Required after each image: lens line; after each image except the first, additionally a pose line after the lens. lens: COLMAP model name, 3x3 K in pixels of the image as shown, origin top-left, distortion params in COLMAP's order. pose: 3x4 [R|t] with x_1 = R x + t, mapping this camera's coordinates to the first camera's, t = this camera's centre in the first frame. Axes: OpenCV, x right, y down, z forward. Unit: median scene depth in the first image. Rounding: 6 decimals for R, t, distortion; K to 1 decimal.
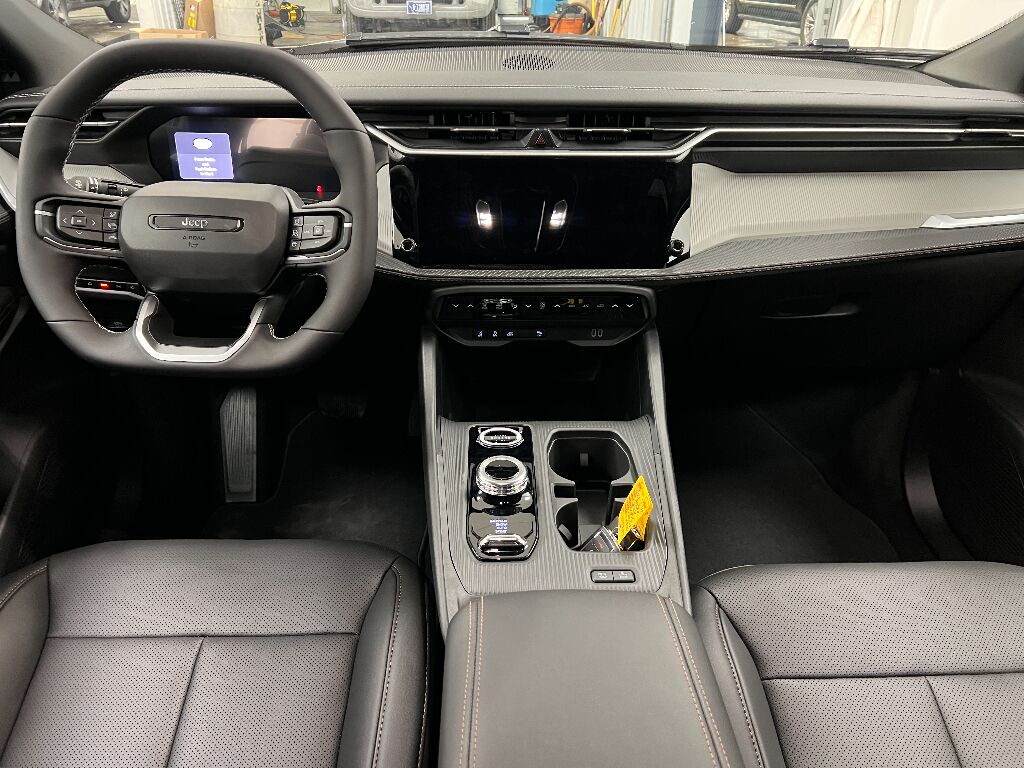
lens RADIAL K [[781.7, 0, 505.0], [0, 781.7, 380.8], [0, 0, 1]] dist [0.076087, -0.088733]
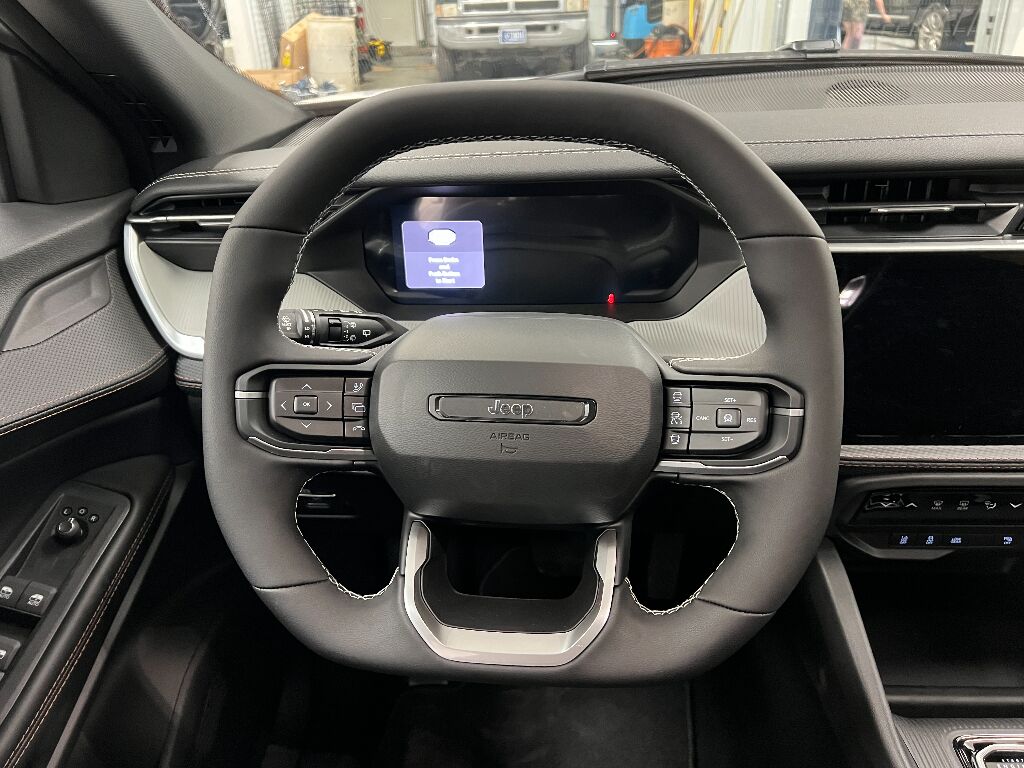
lens RADIAL K [[782.9, 0, 512.0], [0, 782.9, 384.0], [0, 0, 1]] dist [0.067411, -0.084721]
pose [[0.996426, -0.006866, -0.084192, -0.293583], [0.004727, 0.999662, -0.025578, -0.173577], [0.084339, 0.025089, 0.996121, 0.383438]]
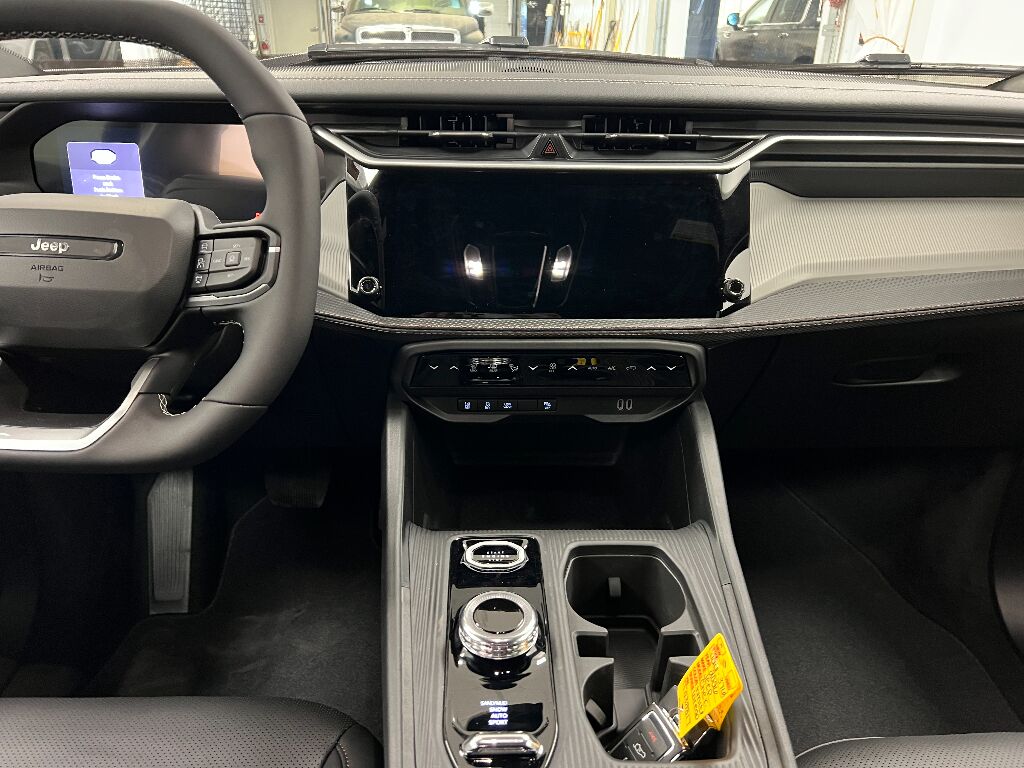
lens RADIAL K [[780.7, 0, 493.3], [0, 780.7, 382.8], [0, 0, 1]] dist [0.075830, 0.001037]
pose [[0.999998, 0.001083, -0.001666, -0.006323], [-0.001215, 0.996705, -0.081097, -0.022913], [0.001573, 0.081099, 0.996705, 0.275502]]
